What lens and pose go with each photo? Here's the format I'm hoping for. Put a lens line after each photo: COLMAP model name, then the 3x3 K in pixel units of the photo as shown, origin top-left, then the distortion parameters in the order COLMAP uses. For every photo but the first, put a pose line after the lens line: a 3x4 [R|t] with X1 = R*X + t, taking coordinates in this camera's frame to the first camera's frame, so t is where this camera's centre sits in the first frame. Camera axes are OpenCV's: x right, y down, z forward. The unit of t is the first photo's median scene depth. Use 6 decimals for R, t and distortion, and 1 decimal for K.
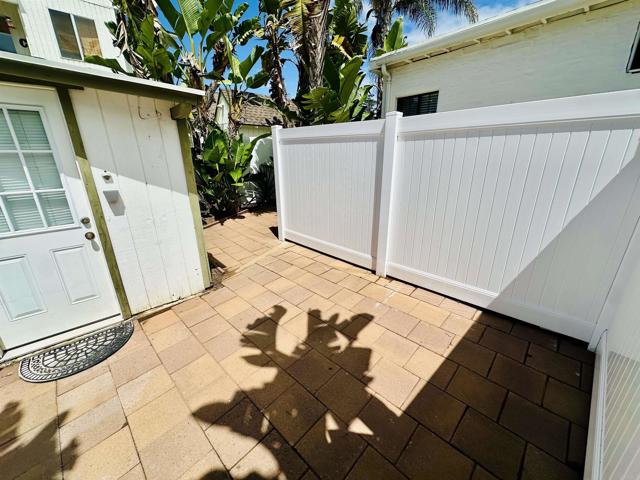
lens RADIAL K [[254.4, 0, 321.3], [0, 254.4, 236.6], [0, 0, 1]] dist [0.003582, -0.001006]
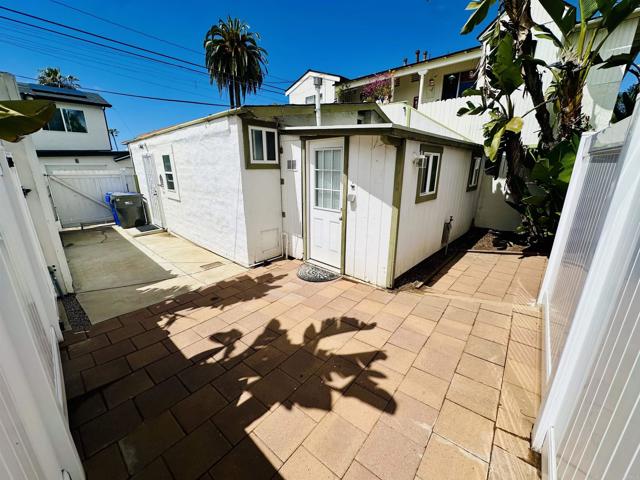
lens RADIAL K [[254.4, 0, 322.8], [0, 254.4, 240.6], [0, 0, 1]] dist [0.003582, -0.001006]
pose [[0.092203, 0.281270, -0.955189, 0.707160], [-0.315843, 0.918000, 0.239831, -0.220529], [0.944321, 0.279577, 0.173479, 0.579684]]
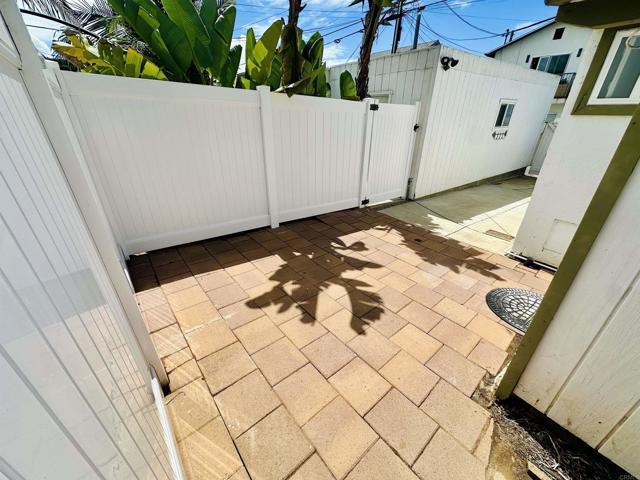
lens RADIAL K [[254.4, 0, 319.6], [0, 254.4, 239.4], [0, 0, 1]] dist [0.003582, -0.001006]
pose [[-0.994852, -0.048781, 0.088821, -0.133921], [0.028035, 0.709802, 0.703843, -0.497251], [-0.097379, 0.702710, -0.704781, 1.473024]]
